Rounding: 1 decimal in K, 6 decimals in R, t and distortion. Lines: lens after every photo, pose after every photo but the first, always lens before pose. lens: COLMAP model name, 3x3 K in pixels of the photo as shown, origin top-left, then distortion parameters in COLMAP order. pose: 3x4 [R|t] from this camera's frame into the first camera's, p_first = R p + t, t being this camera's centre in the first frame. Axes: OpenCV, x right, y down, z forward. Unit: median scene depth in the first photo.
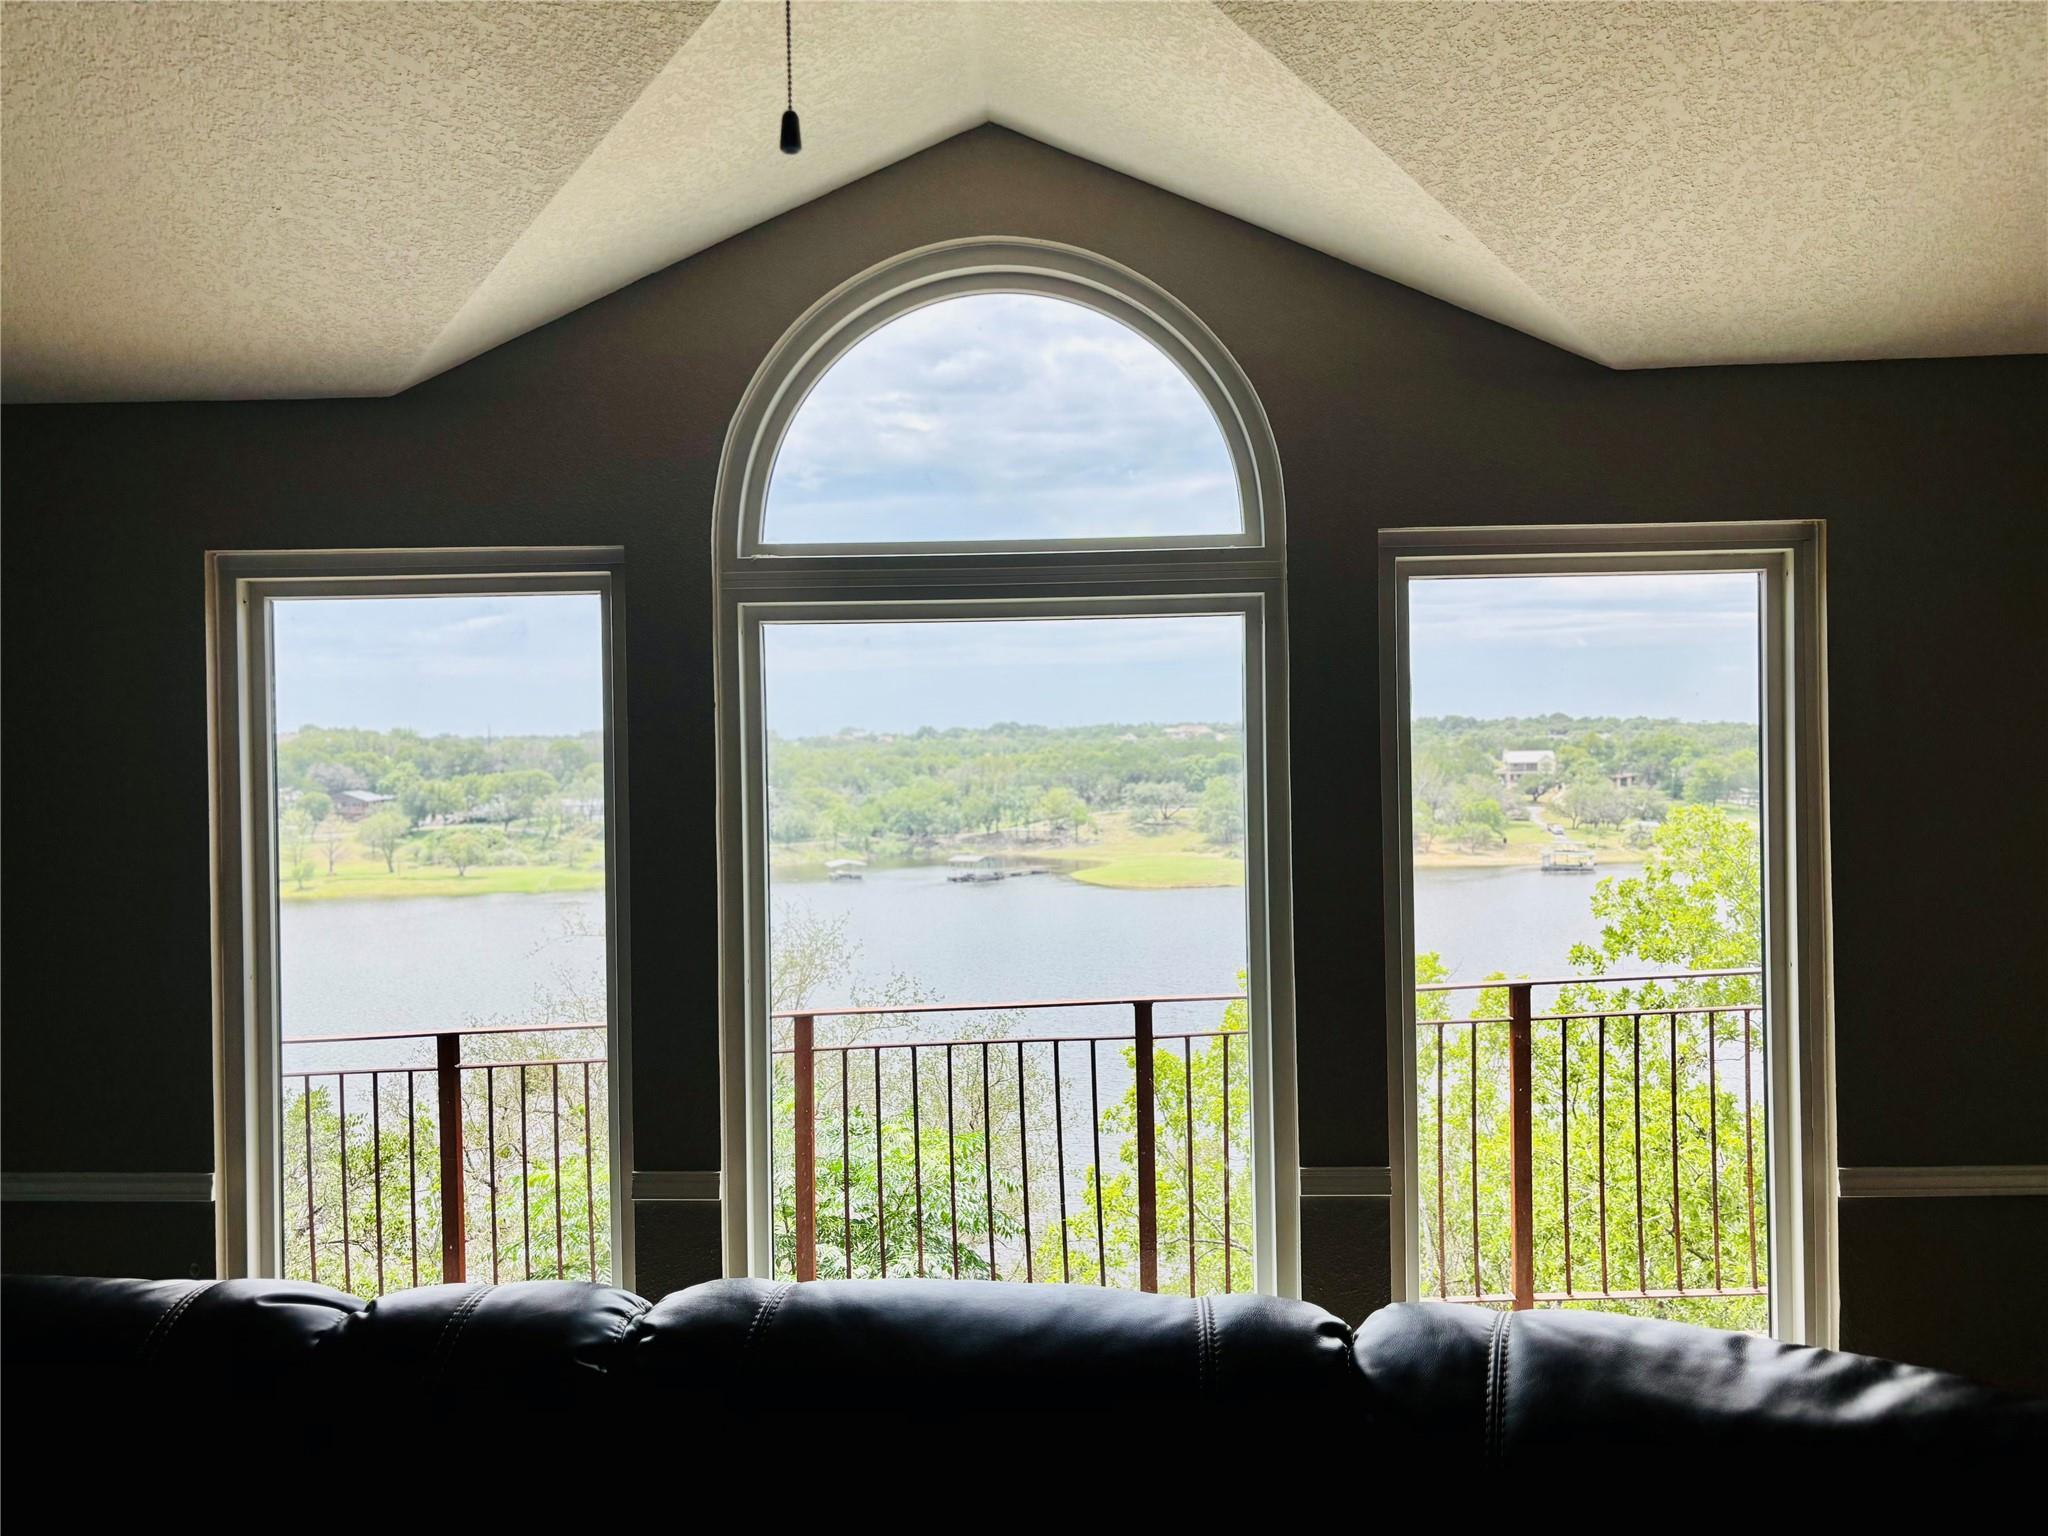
lens RADIAL K [[1537.3, 0, 1015.7], [0, 1537.3, 747.4], [0, 0, 1]] dist [0.066868, -0.011191]
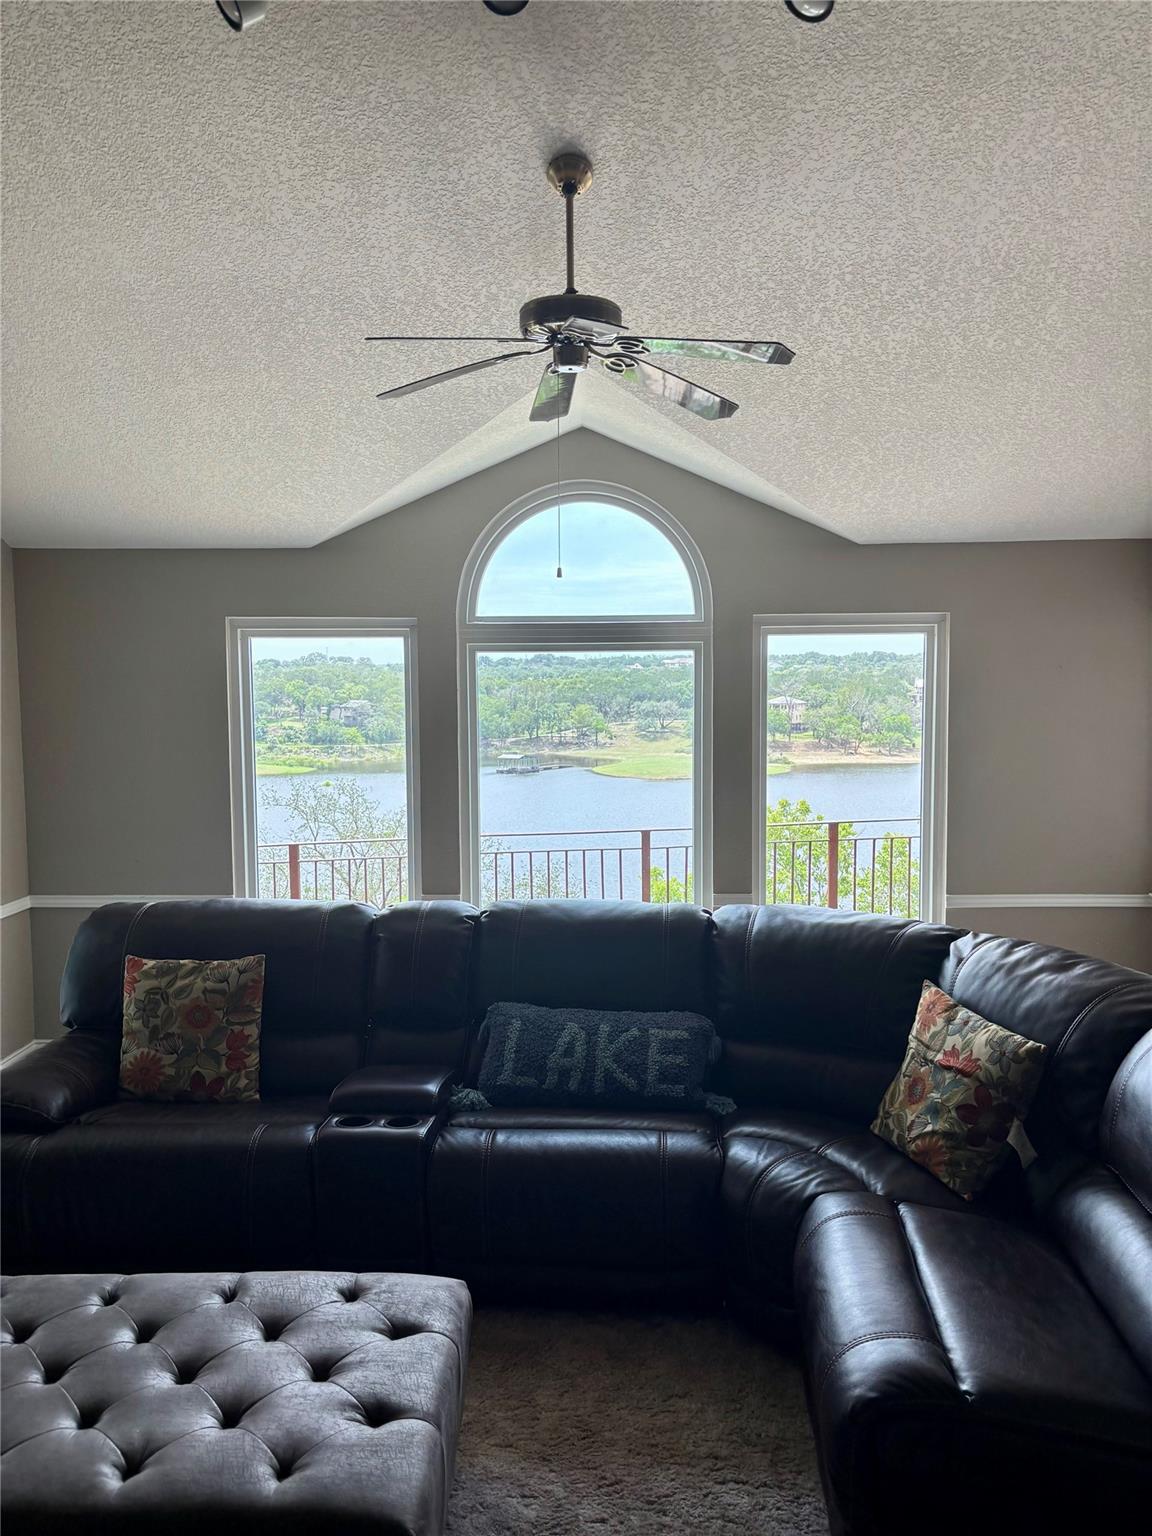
lens RADIAL K [[1153.0, 0, 568.1], [0, 1153.0, 781.7], [0, 0, 1]] dist [0.066868, -0.011191]
pose [[0.999854, 0.007254, 0.015458, -0.046924], [-0.008669, 0.995580, 0.093519, -0.042366], [-0.014711, -0.093640, 0.995497, -0.542558]]
